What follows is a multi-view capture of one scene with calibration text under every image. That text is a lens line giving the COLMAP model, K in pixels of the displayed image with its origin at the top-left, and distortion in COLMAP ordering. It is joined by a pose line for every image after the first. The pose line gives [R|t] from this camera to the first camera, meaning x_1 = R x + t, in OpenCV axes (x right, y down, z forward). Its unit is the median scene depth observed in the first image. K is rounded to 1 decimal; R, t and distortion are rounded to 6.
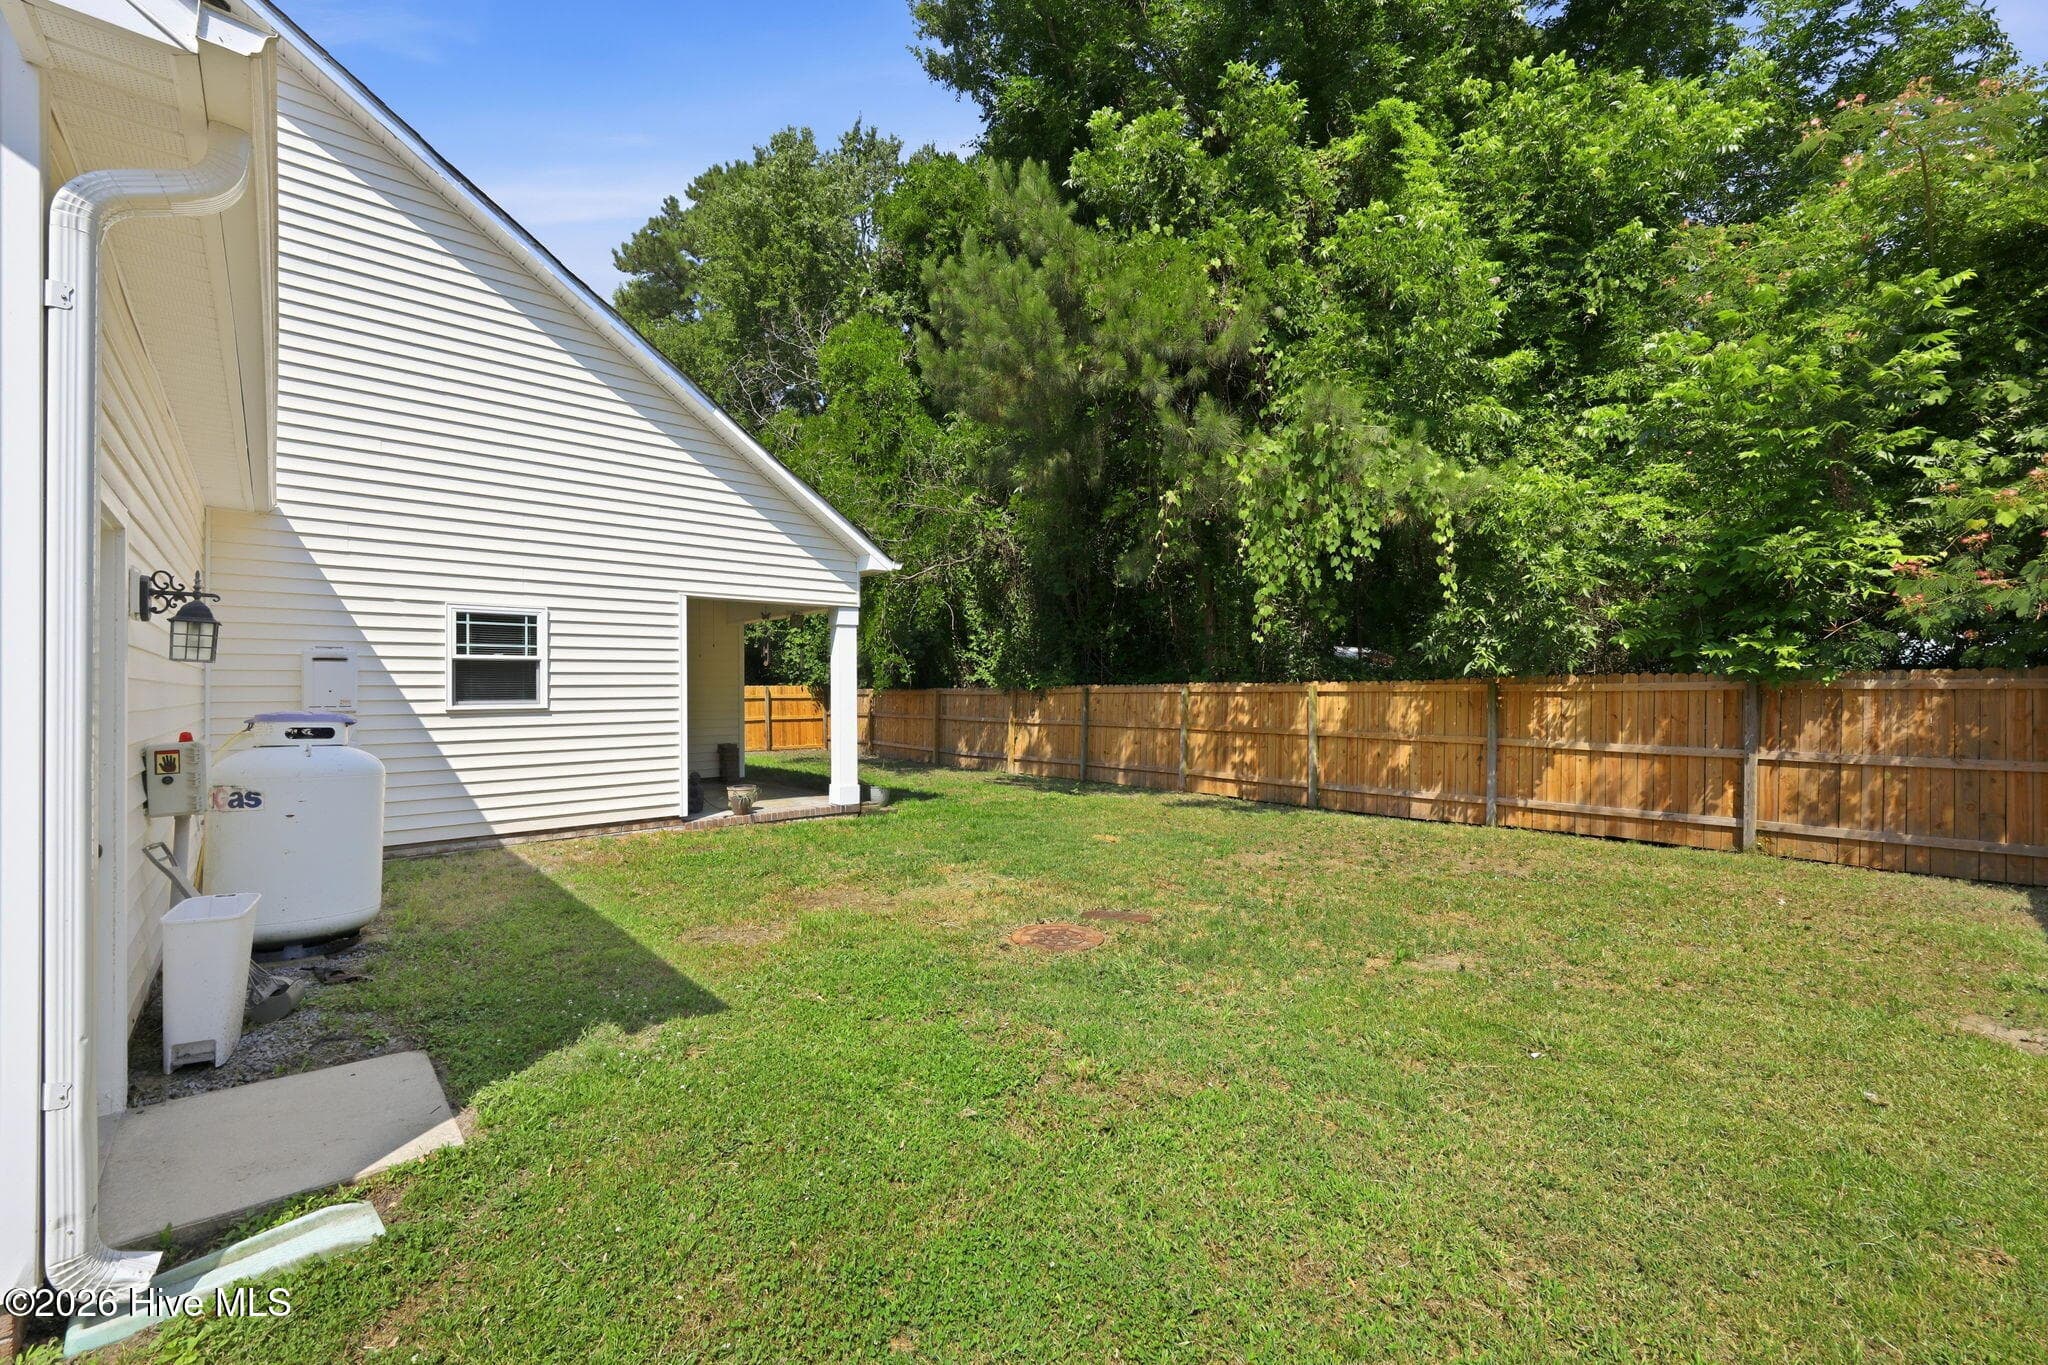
lens RADIAL K [[830.2, 0, 1023.5], [0, 830.2, 685.2], [0, 0, 1]] dist [0.000324, -0.000145]
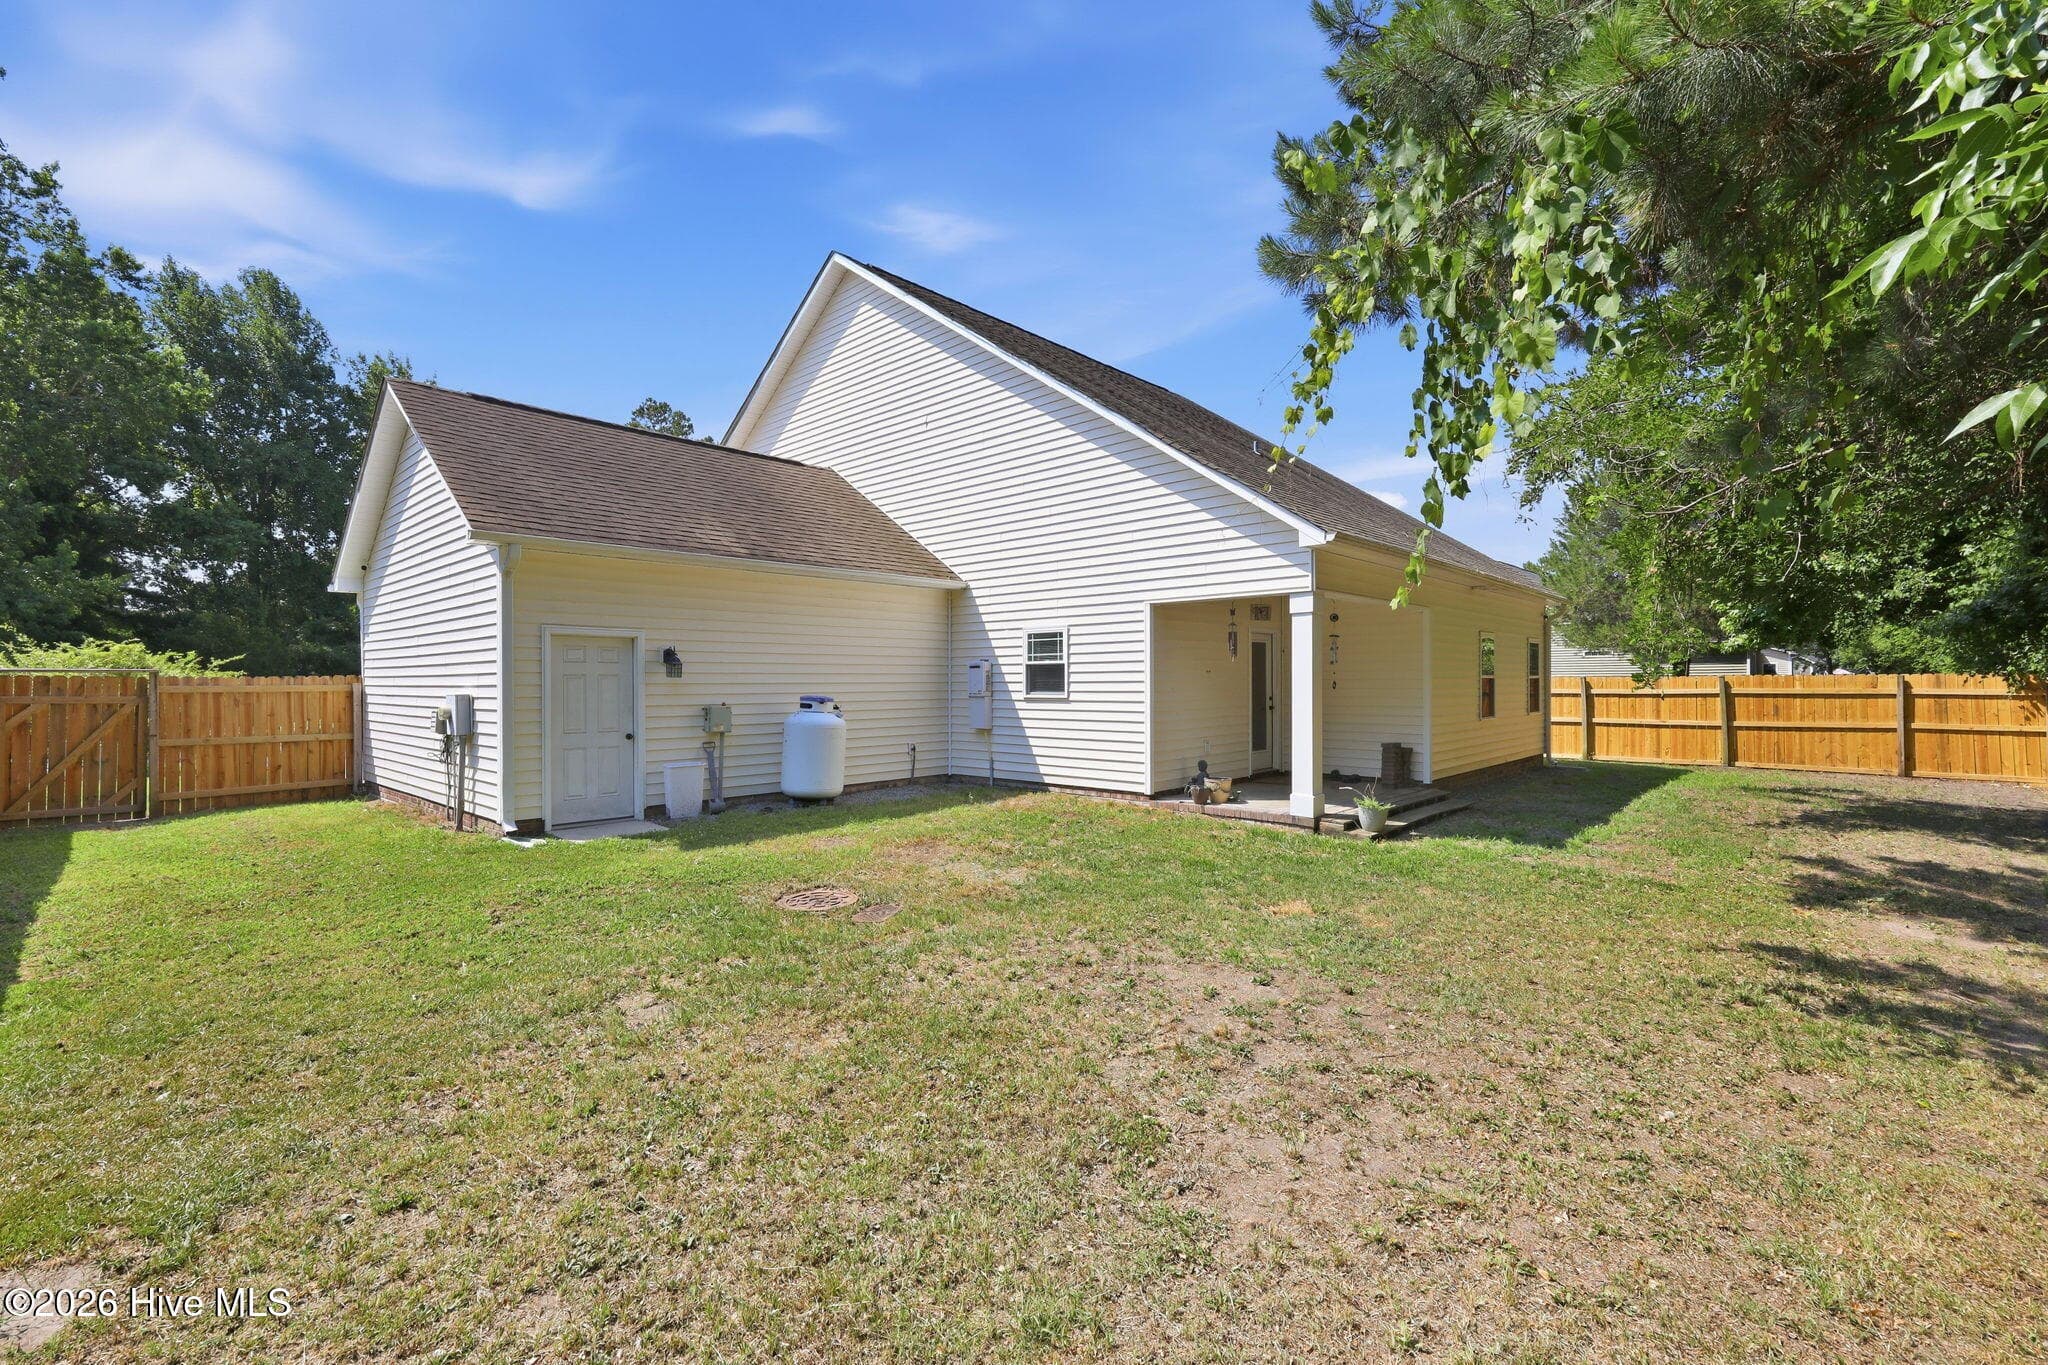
lens RADIAL K [[872.0, 0, 1024.8], [0, 872.0, 692.3], [0, 0, 1]] dist [0.002096, -0.000092]
pose [[0.095286, 0.018225, -0.995283, 0.869577], [0.007300, 0.999793, 0.019006, -0.010265], [0.995423, -0.009076, 0.095134, 0.790476]]
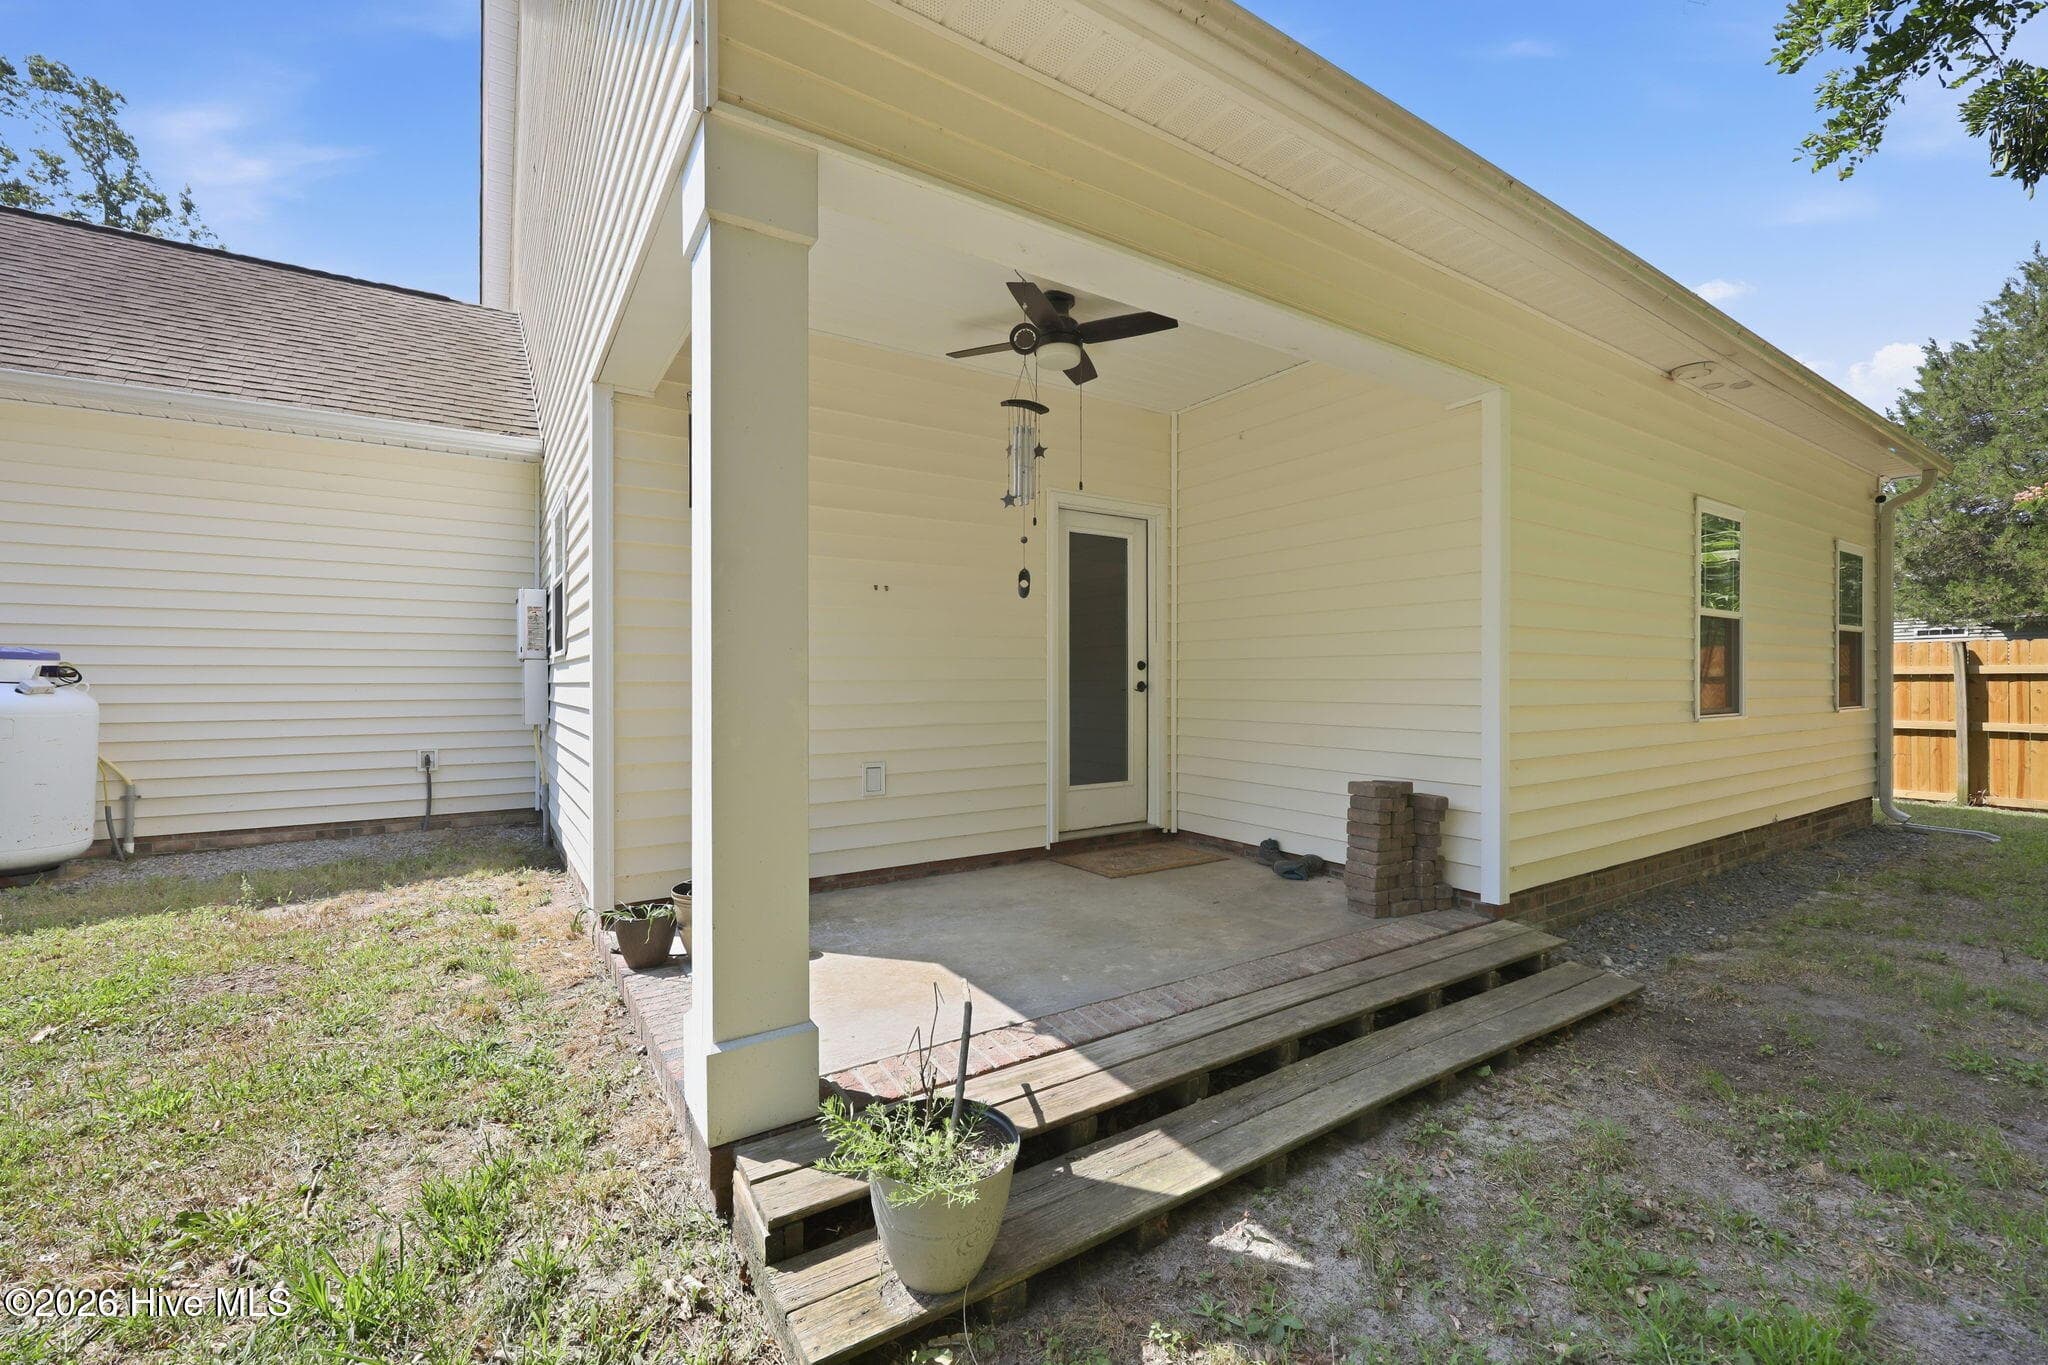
lens RADIAL K [[830.2, 0, 1023.5], [0, 830.2, 685.2], [0, 0, 1]] dist [0.000324, -0.000145]
pose [[-0.144685, 0.011422, -0.989412, -0.031817], [0.006239, 0.999924, 0.010631, 0.045137], [0.989458, -0.004635, -0.144746, 1.417911]]
